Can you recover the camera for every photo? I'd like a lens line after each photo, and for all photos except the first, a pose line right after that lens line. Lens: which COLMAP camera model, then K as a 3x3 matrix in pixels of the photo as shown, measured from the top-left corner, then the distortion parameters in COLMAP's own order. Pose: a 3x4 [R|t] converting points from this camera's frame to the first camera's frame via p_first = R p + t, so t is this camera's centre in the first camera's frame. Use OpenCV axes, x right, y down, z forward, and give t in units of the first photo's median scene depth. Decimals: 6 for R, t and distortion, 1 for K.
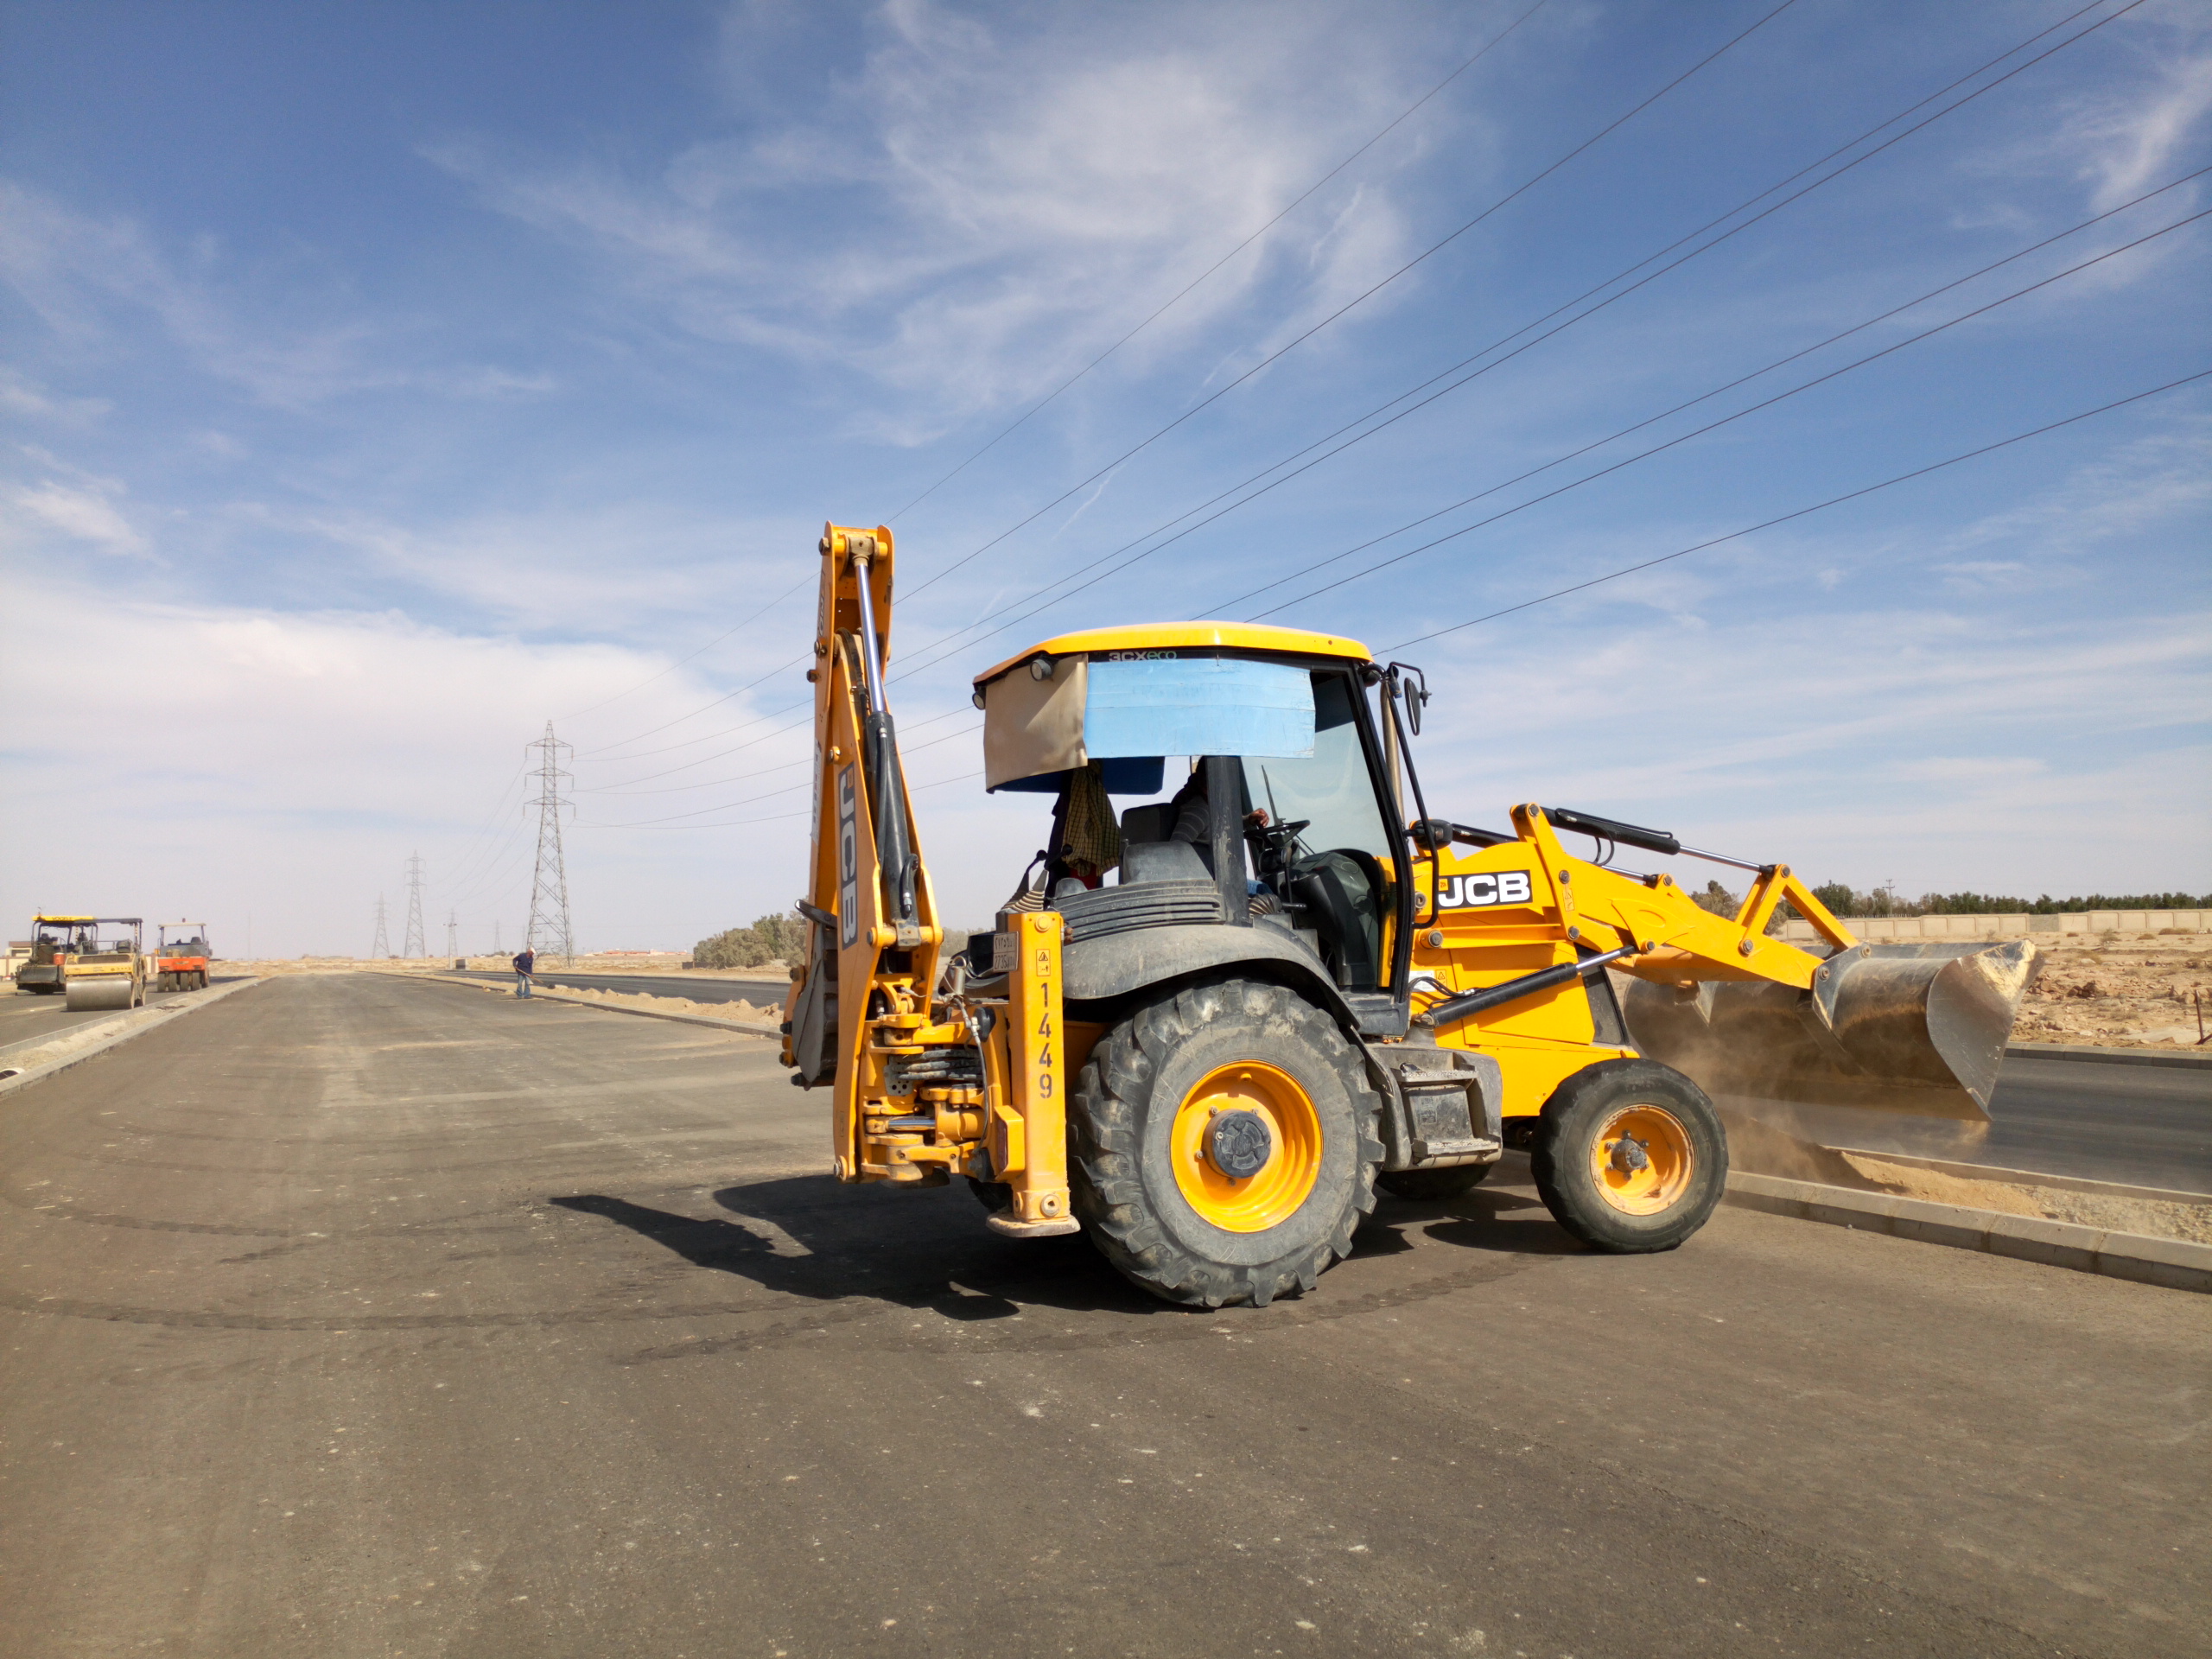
lens RADIAL K [[1715.0, 0, 1099.0], [0, 1715.0, 798.2], [0, 0, 1]] dist [-0.011292, 0.052408]
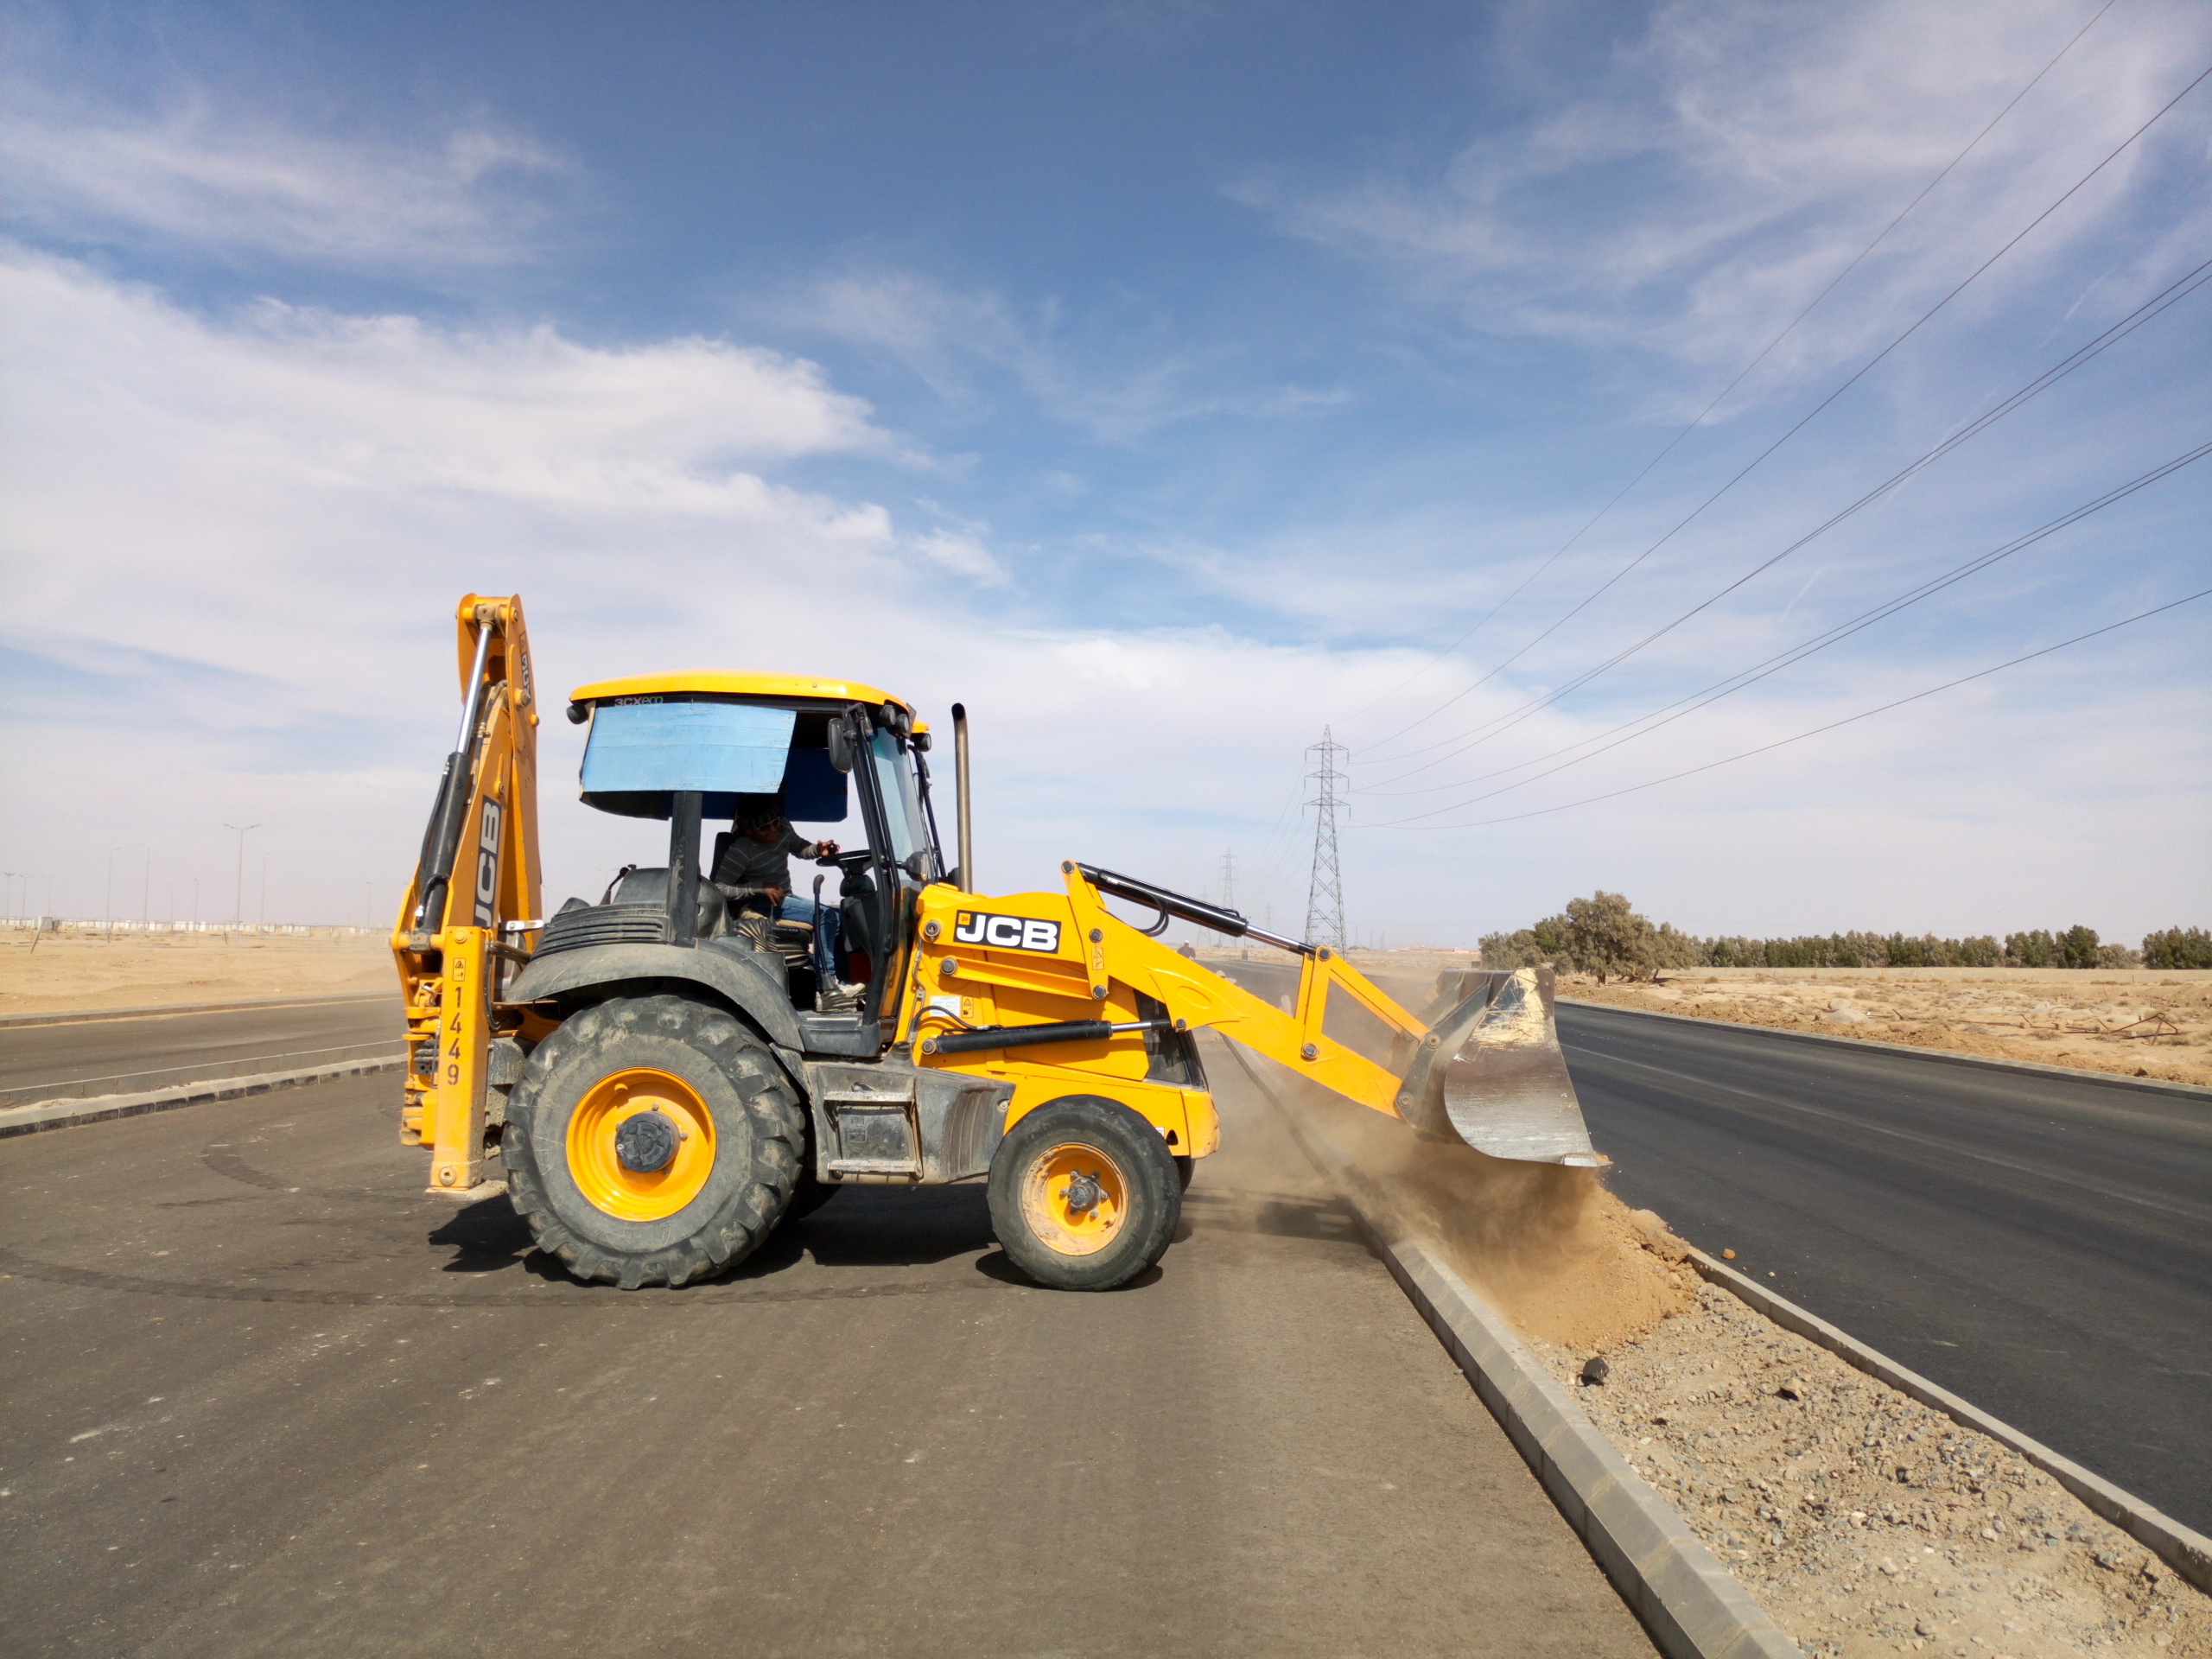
lens RADIAL K [[1728.3, 0, 1108.5], [0, 1728.3, 827.1], [0, 0, 1]] dist [-0.023178, 0.060080]
pose [[0.897871, 0.004581, -0.440234, 0.221541], [0.002823, 0.999865, 0.016162, -0.005048], [0.440249, -0.015754, 0.897738, 0.035862]]
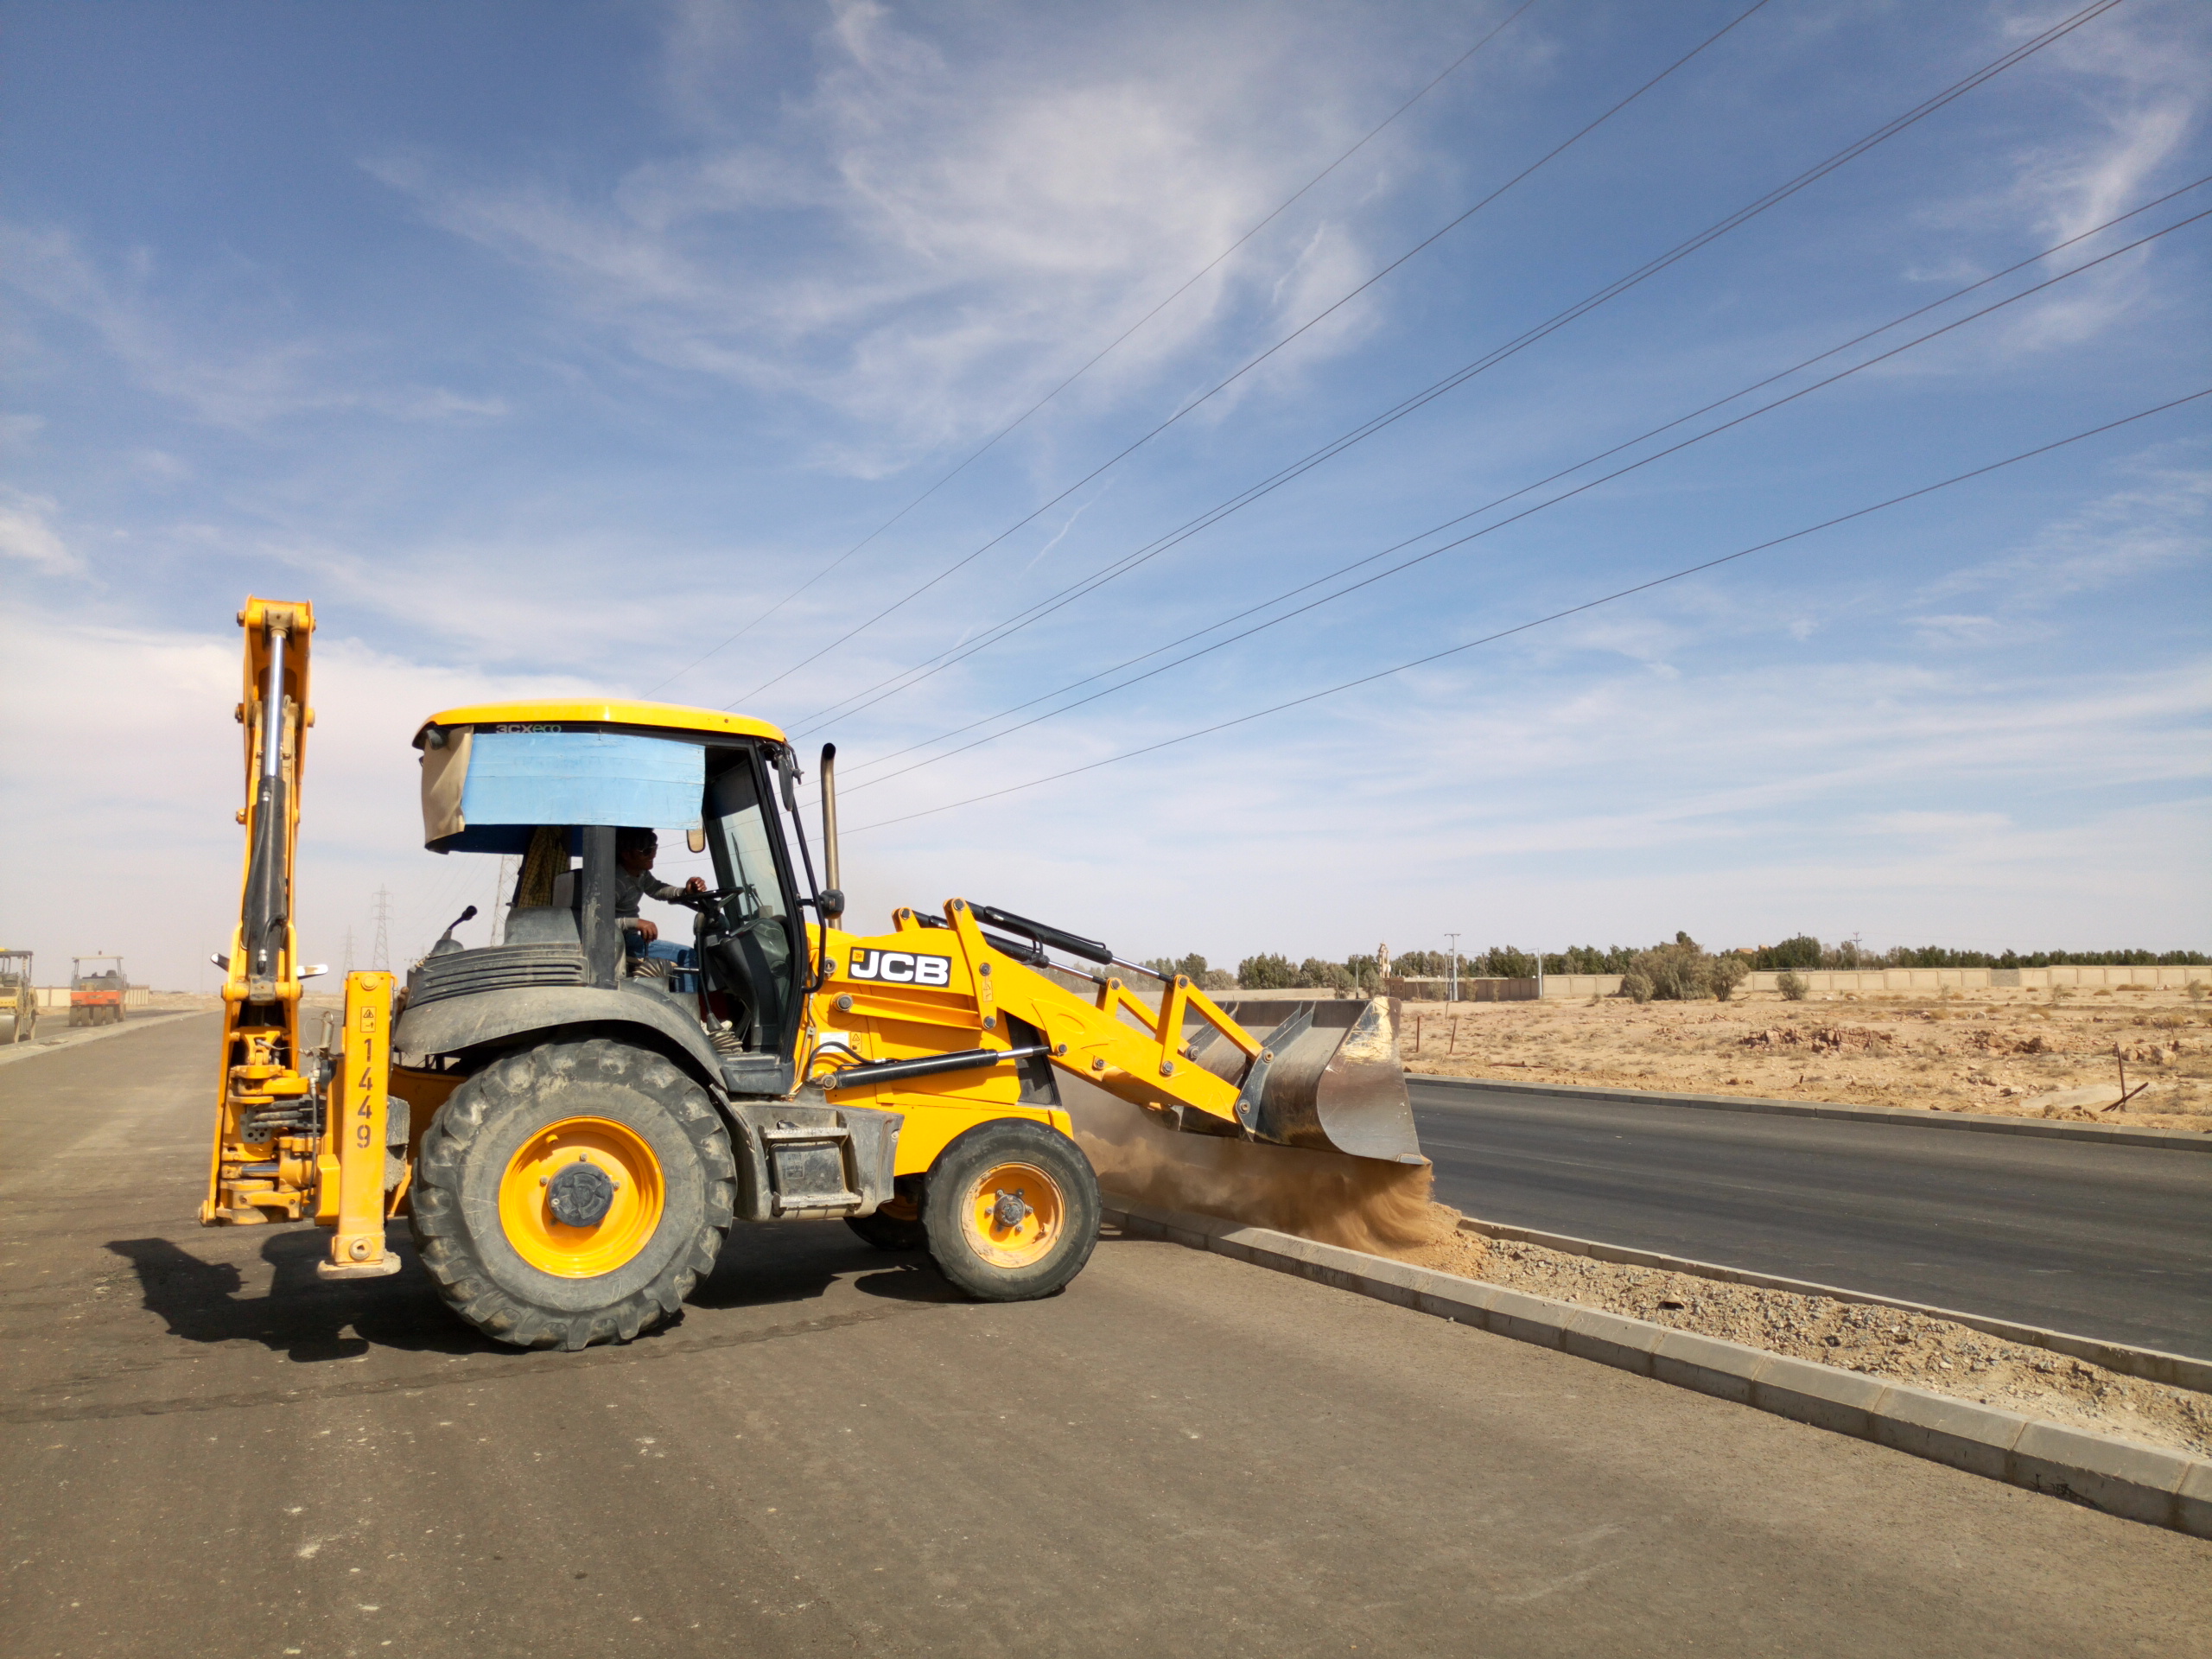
lens RADIAL K [[1735.7, 0, 1098.5], [0, 1735.7, 870.8], [0, 0, 1]] dist [-0.010674, 0.039509]
pose [[0.999747, 0.014039, 0.017587, 0.099351], [-0.014353, 0.999738, 0.017843, -0.005568], [-0.017332, -0.018091, 0.999686, -0.017570]]
